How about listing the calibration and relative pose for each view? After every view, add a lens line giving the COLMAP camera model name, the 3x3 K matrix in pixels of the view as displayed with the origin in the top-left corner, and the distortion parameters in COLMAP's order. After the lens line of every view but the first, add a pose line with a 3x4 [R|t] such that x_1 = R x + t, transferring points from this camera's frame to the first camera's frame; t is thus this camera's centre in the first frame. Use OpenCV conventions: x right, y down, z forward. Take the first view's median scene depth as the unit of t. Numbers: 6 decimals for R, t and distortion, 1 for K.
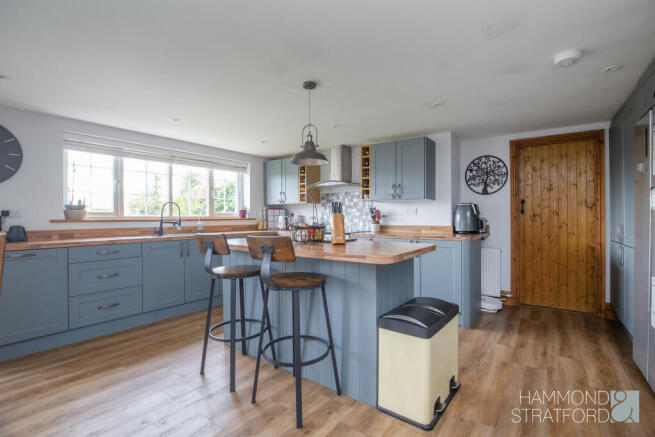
lens RADIAL K [[307.2, 0, 329.8], [0, 307.2, 218.4], [0, 0, 1]] dist [-0.003113, -0.000436]
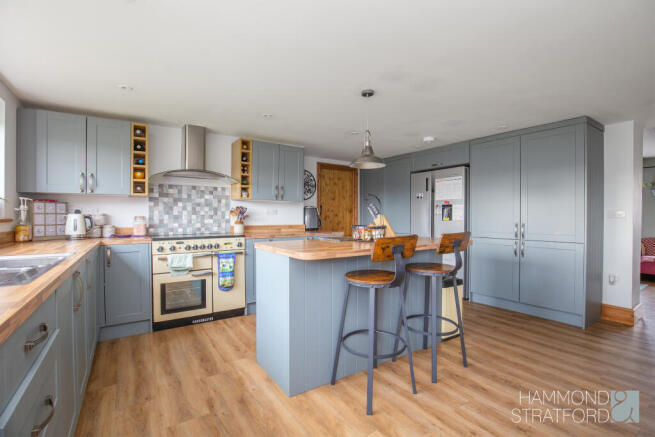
lens RADIAL K [[307.2, 0, 329.8], [0, 307.2, 218.4], [0, 0, 1]] dist [-0.003113, -0.000436]
pose [[0.334166, -0.001073, 0.942514, -0.649100], [0.001689, 0.999998, 0.000539, -0.000475], [-0.942513, 0.001412, 0.334167, 0.447108]]
